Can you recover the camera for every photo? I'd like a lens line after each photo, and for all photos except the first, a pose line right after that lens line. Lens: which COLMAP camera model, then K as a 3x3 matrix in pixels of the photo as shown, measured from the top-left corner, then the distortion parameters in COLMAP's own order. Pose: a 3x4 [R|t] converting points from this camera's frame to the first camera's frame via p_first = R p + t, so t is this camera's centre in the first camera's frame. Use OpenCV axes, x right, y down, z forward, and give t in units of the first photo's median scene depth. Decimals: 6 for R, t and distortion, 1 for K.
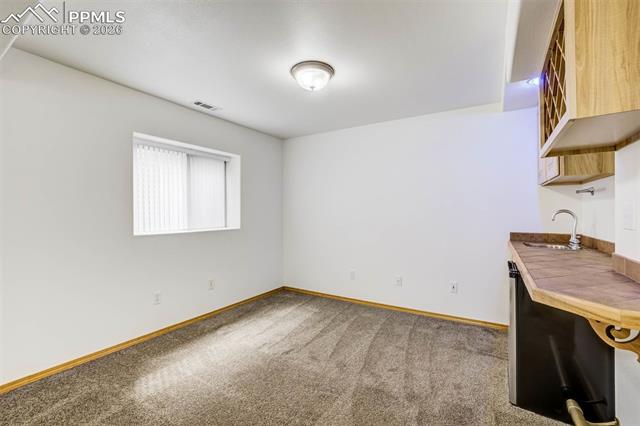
lens RADIAL K [[274.4, 0, 321.3], [0, 274.4, 213.9], [0, 0, 1]] dist [-0.041983, 0.013051]
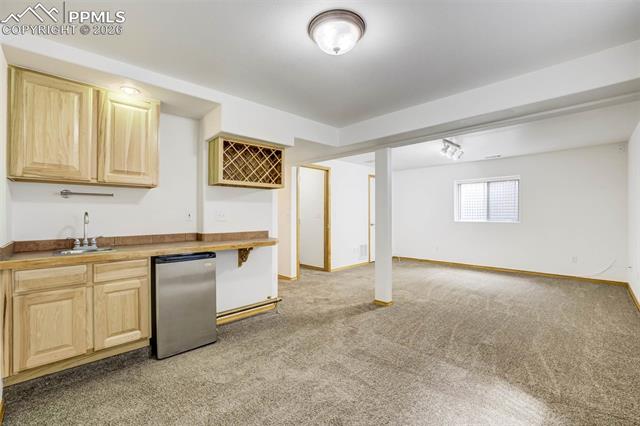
lens RADIAL K [[274.4, 0, 321.3], [0, 274.4, 213.9], [0, 0, 1]] dist [-0.041983, 0.013051]
pose [[-0.971945, 0.002109, 0.235198, -0.144425], [0.004303, 0.999952, 0.008814, -0.012599], [-0.235168, 0.009579, -0.971908, 1.517660]]
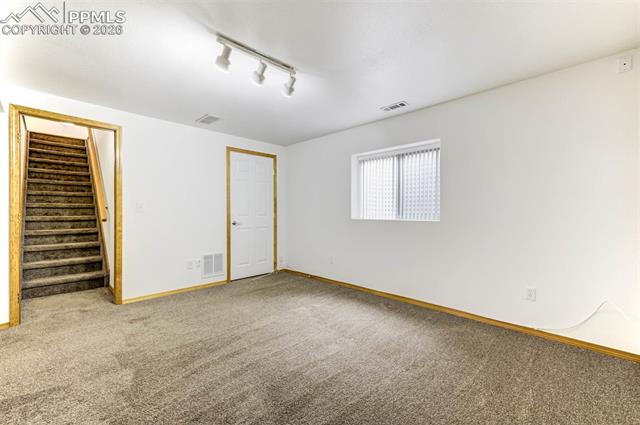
lens RADIAL K [[270.3, 0, 326.0], [0, 270.3, 213.0], [0, 0, 1]] dist [0.028777, 0.000010]
pose [[-0.977160, -0.000559, 0.212506, -0.933499], [0.001908, 0.999933, 0.011403, 0.031902], [-0.212498, 0.011548, -0.977093, 0.394849]]
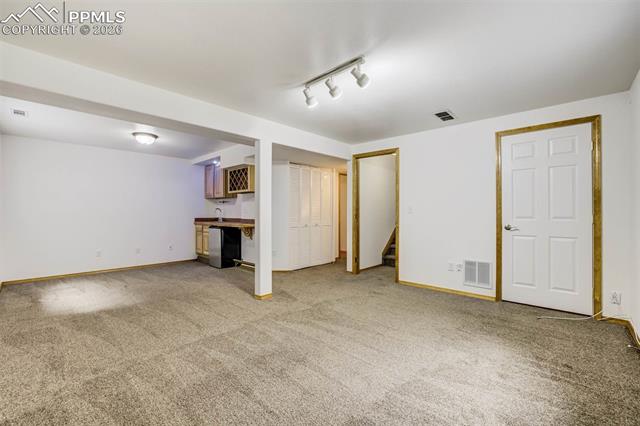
lens RADIAL K [[274.4, 0, 321.3], [0, 274.4, 213.9], [0, 0, 1]] dist [-0.041983, 0.013051]
pose [[0.183443, -0.003471, 0.983024, -1.471203], [0.007438, 0.999970, 0.002142, 0.037527], [-0.983002, 0.006919, 0.183463, -0.512352]]
